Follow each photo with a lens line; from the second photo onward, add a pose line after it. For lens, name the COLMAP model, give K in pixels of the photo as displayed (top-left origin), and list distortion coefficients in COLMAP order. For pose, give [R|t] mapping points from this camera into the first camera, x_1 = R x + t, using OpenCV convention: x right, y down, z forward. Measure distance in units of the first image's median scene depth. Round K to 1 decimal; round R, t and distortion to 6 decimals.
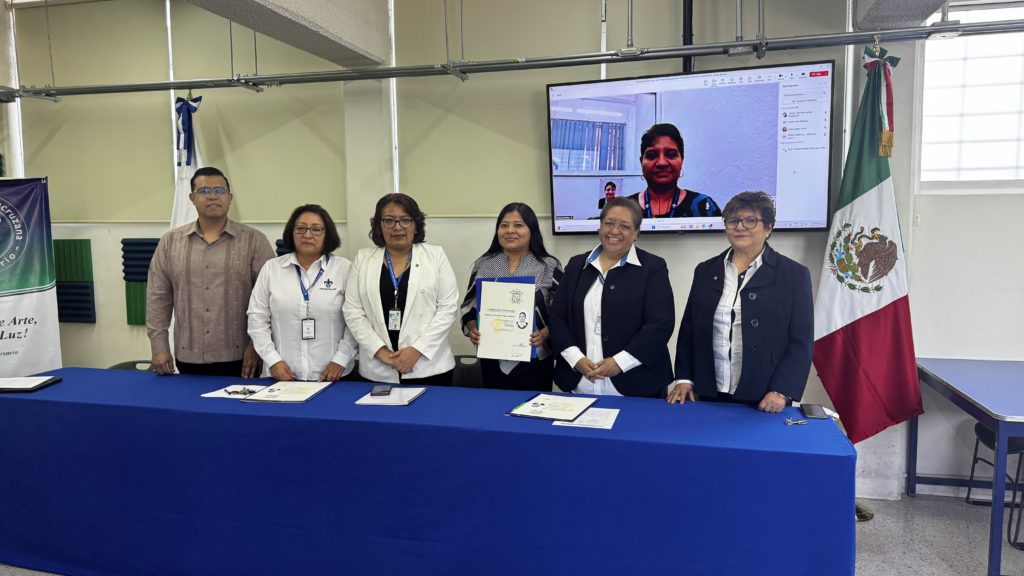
lens RADIAL K [[726.5, 0, 510.7], [0, 726.5, 290.1], [0, 0, 1]] dist [0.002545, -0.002600]
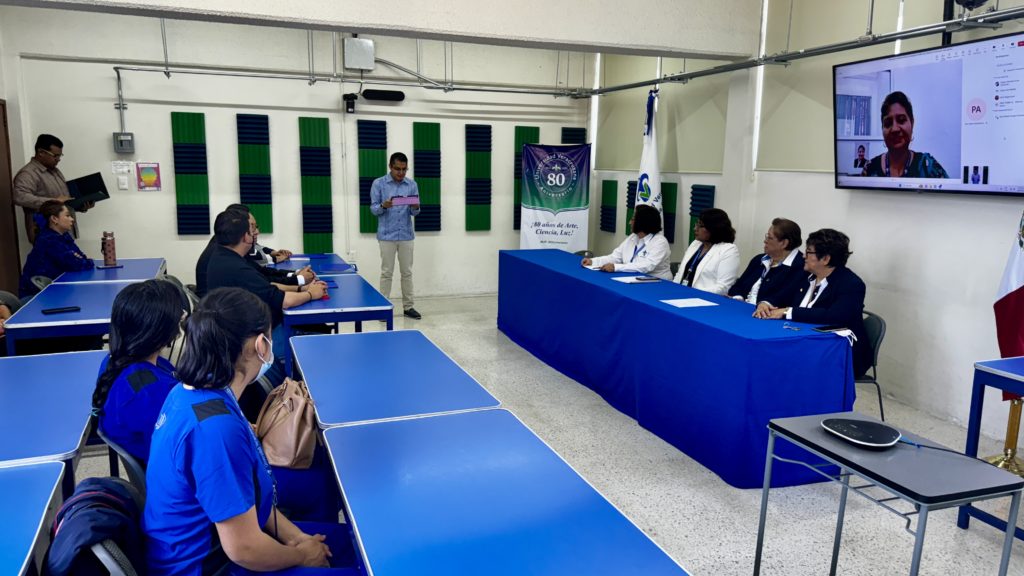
lens RADIAL K [[713.9, 0, 509.3], [0, 713.9, 289.7], [0, 0, 1]] dist [0.107569, -0.166694]
pose [[0.576888, 0.156323, -0.801725, 0.796961], [-0.091673, 0.987706, 0.126623, -0.012578], [0.811663, 0.000449, 0.584126, -0.175125]]
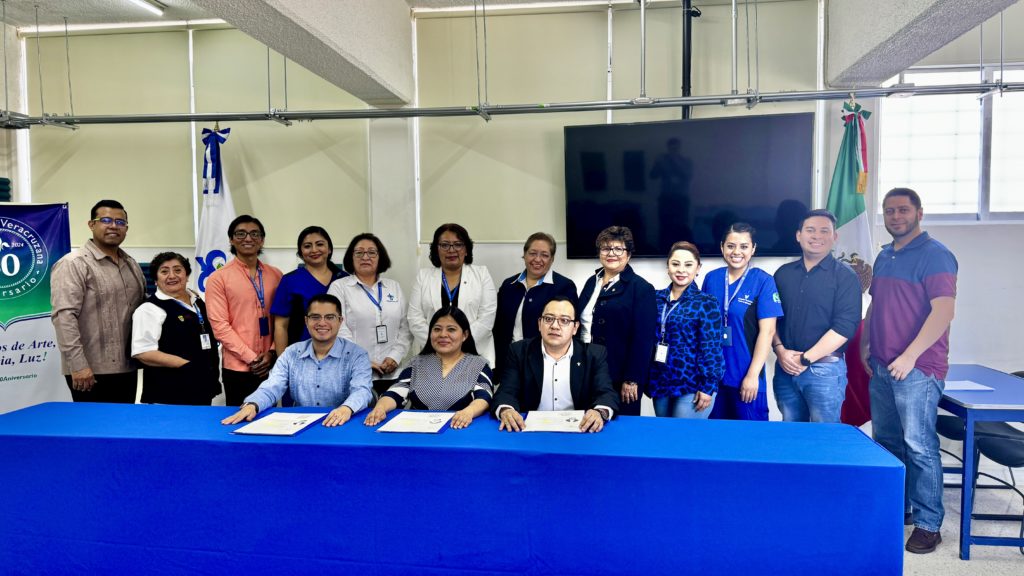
lens RADIAL K [[724.2, 0, 511.2], [0, 724.2, 287.1], [0, 0, 1]] dist [0.009338, -0.010482]
pose [[0.992767, -0.004707, 0.119964, -0.171743], [0.009342, 0.999230, -0.038104, 0.008946], [-0.119692, 0.038949, 0.992047, -0.097751]]
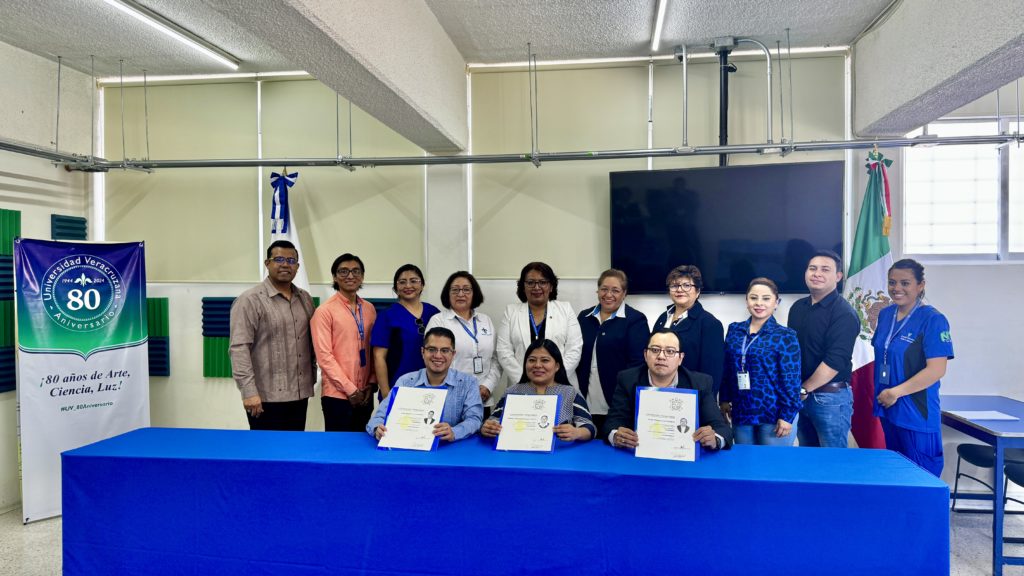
lens RADIAL K [[714.2, 0, 513.3], [0, 714.2, 289.2], [0, 0, 1]] dist [0.040255, -0.046190]
pose [[0.993088, 0.003354, 0.117325, -0.257394], [0.006209, 0.996691, -0.081048, 0.008989], [-0.117209, 0.081216, 0.989781, -0.157278]]
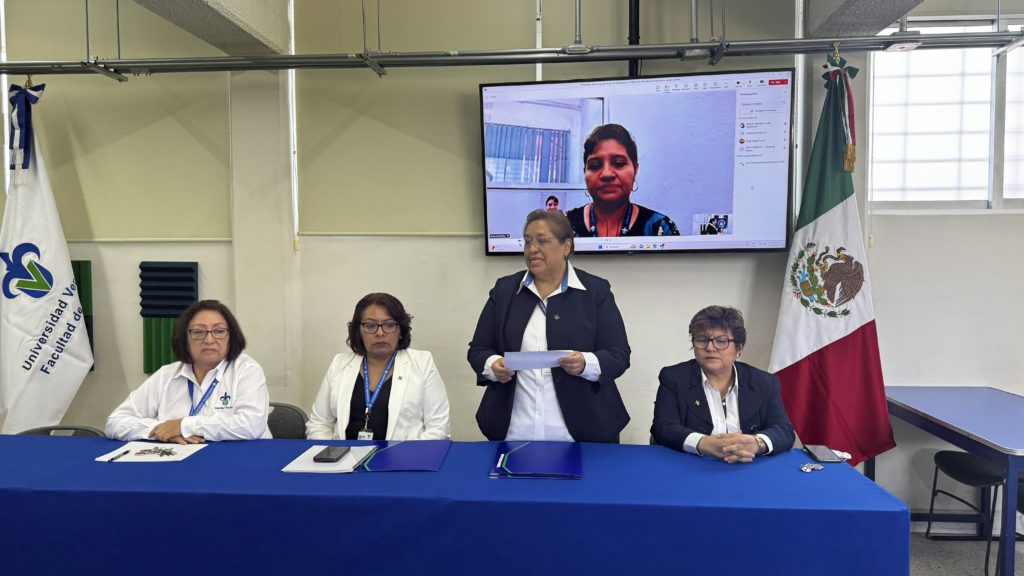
lens RADIAL K [[724.2, 0, 511.2], [0, 724.2, 287.1], [0, 0, 1]] dist [0.009338, -0.010482]
pose [[0.983679, -0.004076, 0.179887, -0.072353], [0.012494, 0.998878, -0.045688, 0.001975], [-0.179499, 0.047190, 0.982626, 0.147602]]
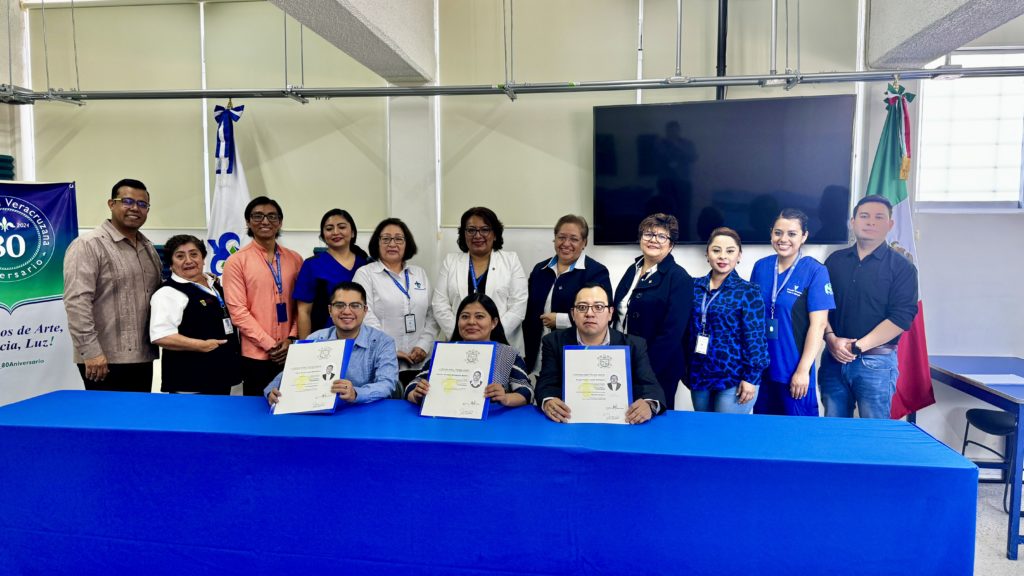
lens RADIAL K [[724.2, 0, 511.2], [0, 724.2, 287.1], [0, 0, 1]] dist [0.009338, -0.010482]
pose [[0.992047, 0.000763, 0.125862, -0.212491], [0.001404, 0.999852, -0.017129, 0.005009], [-0.125856, 0.017169, 0.991900, -0.053055]]
